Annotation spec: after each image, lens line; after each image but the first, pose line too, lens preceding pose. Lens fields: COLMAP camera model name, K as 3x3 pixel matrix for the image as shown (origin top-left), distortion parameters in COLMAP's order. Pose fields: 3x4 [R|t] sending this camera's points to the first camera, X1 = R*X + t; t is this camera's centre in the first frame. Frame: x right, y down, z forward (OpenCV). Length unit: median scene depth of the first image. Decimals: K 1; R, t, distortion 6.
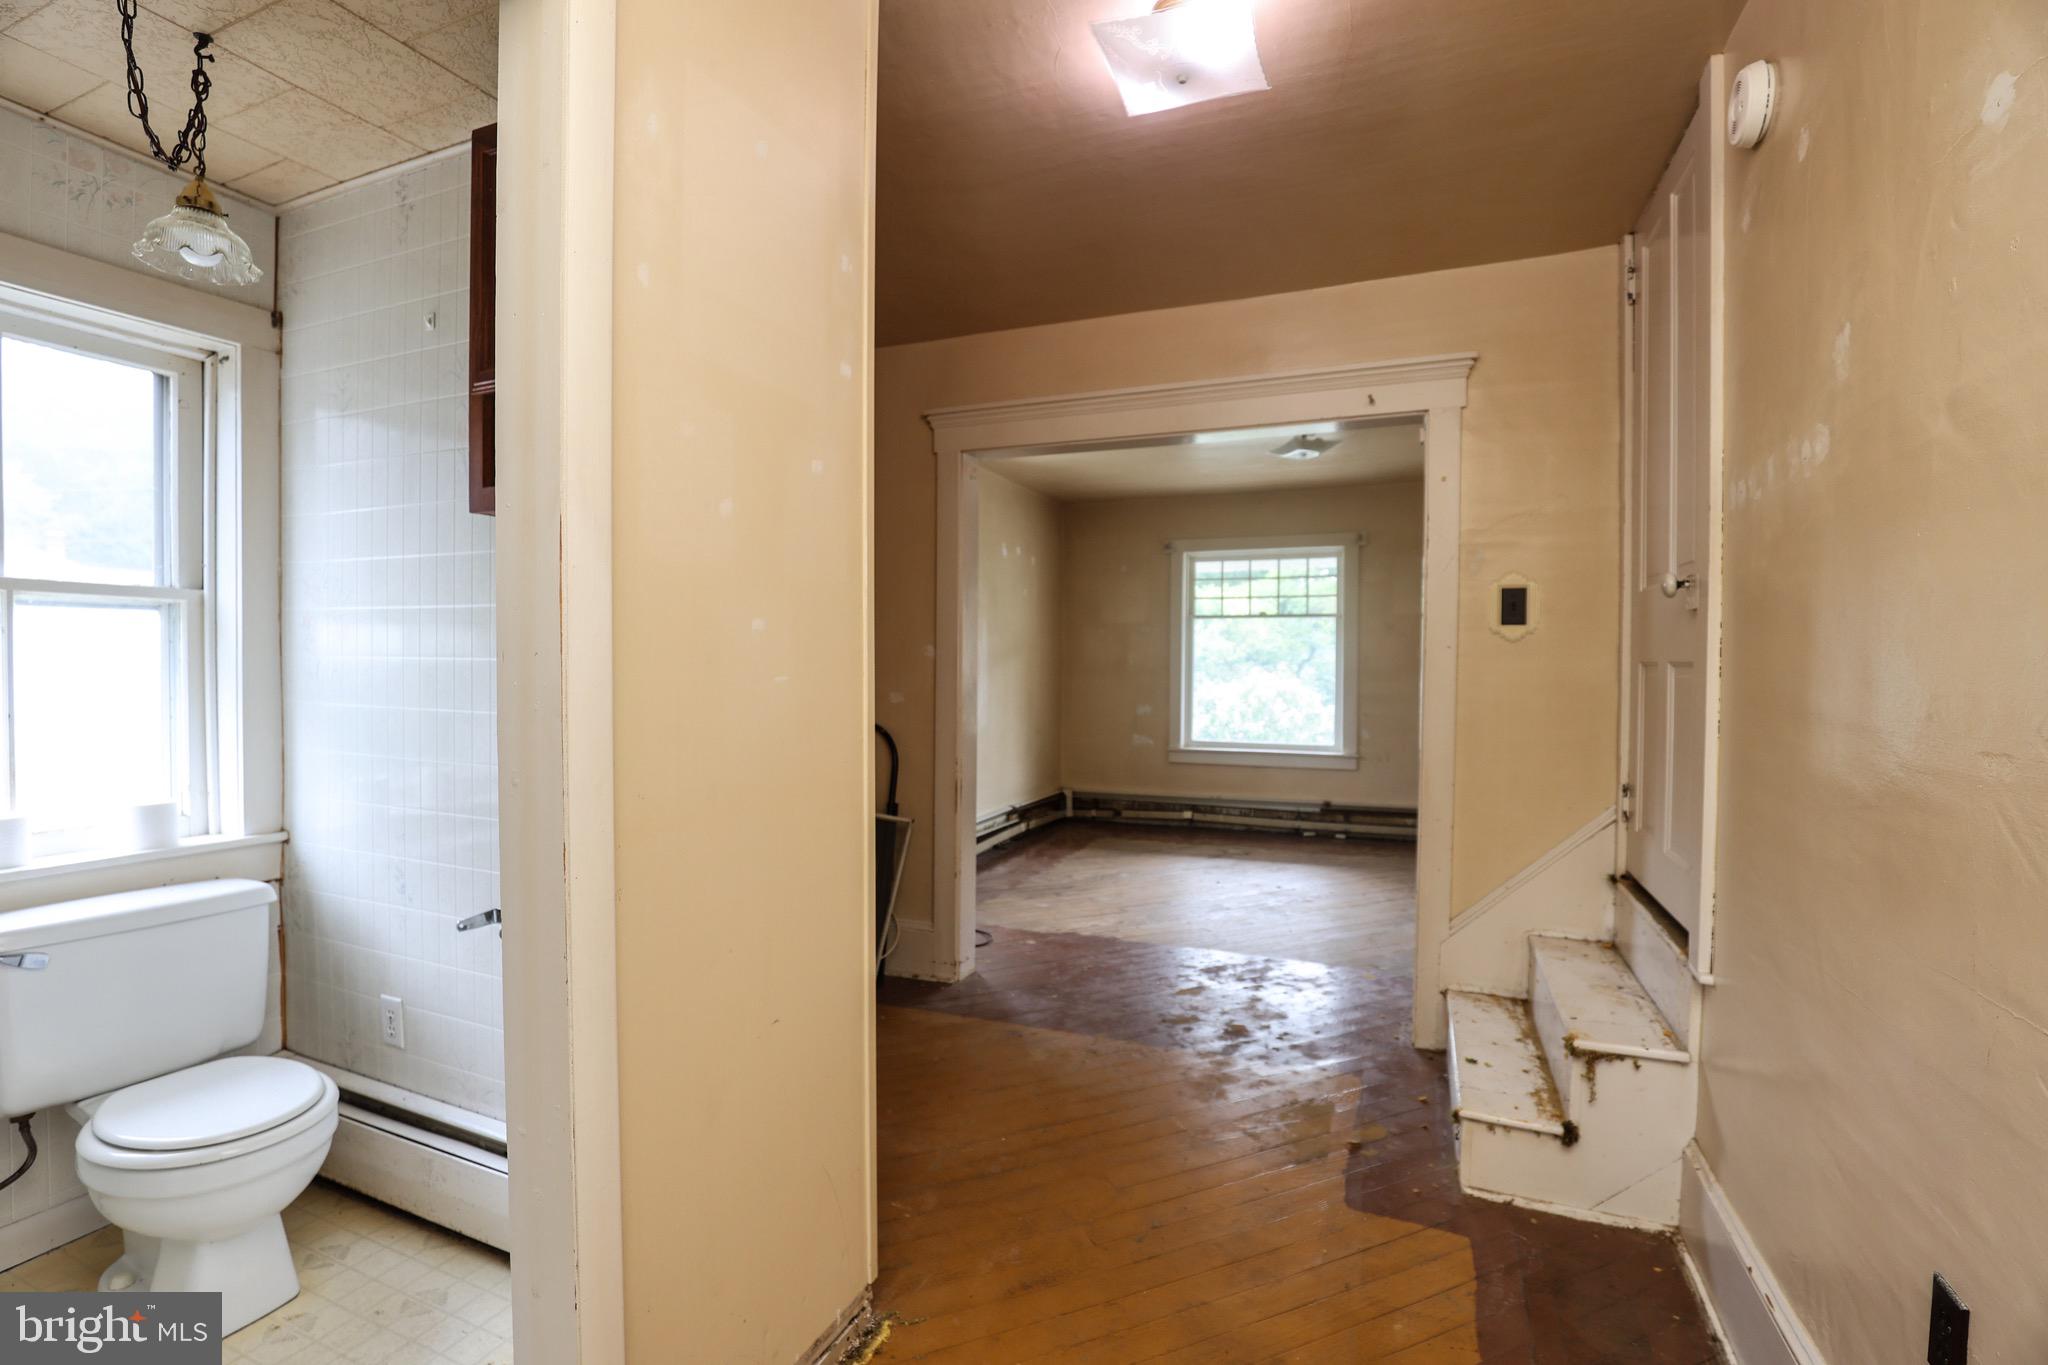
lens RADIAL K [[945.8, 0, 1019.2], [0, 945.8, 676.7], [0, 0, 1]] dist [-0.024010, 0.000492]
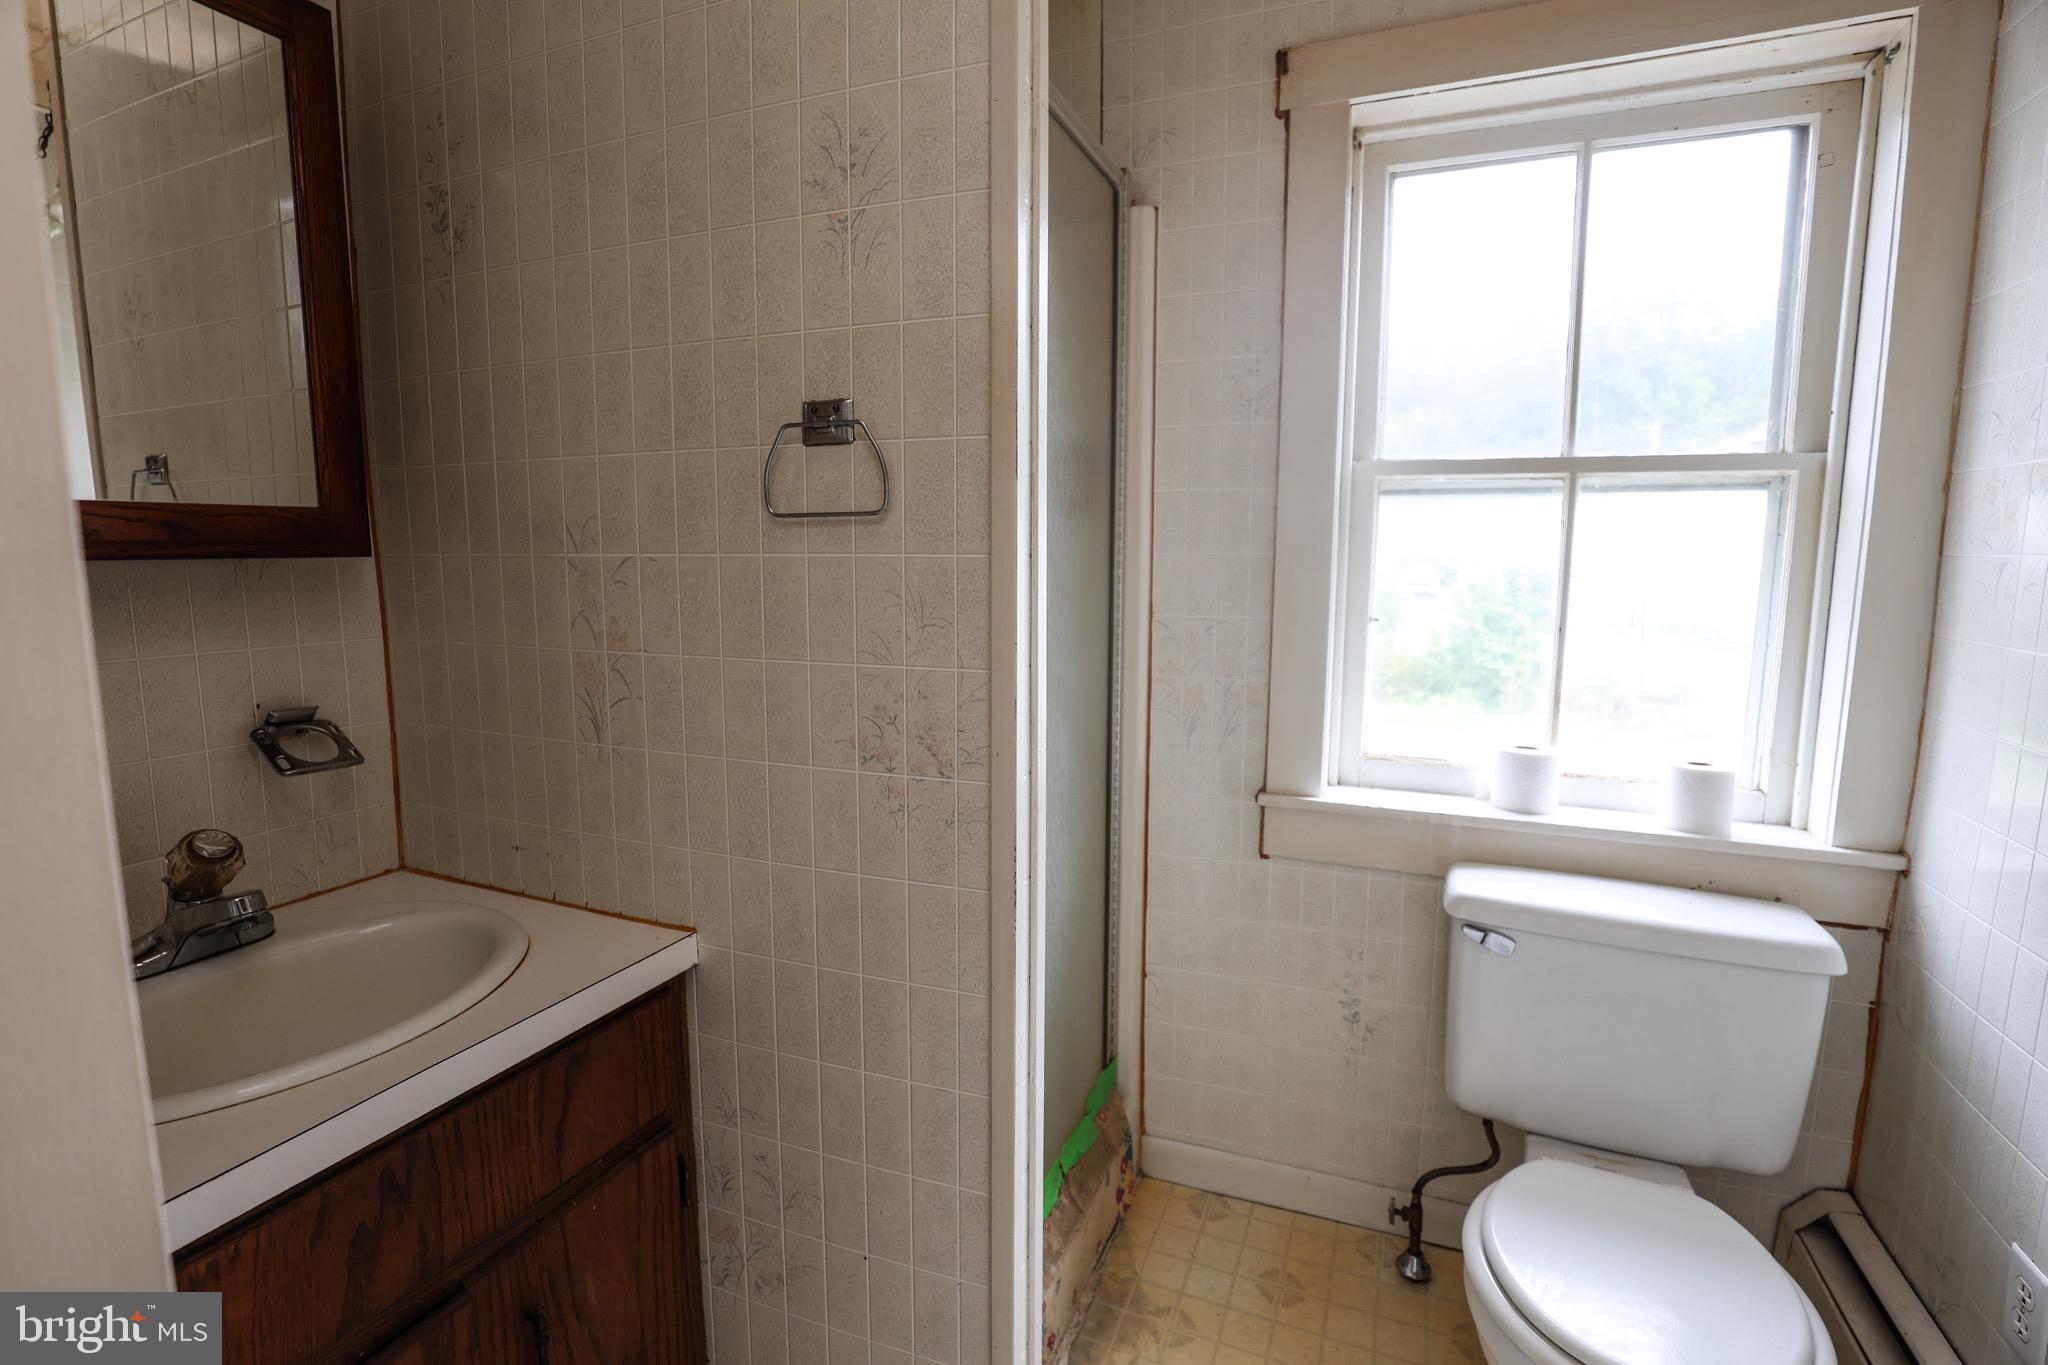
lens RADIAL K [[945.8, 0, 1019.2], [0, 945.8, 676.7], [0, 0, 1]] dist [-0.024010, 0.000492]
pose [[0.006047, 0.122827, -0.992410, -0.230250], [-0.016273, 0.992308, 0.122715, -0.009227], [0.999849, 0.015407, 0.007999, 0.443280]]
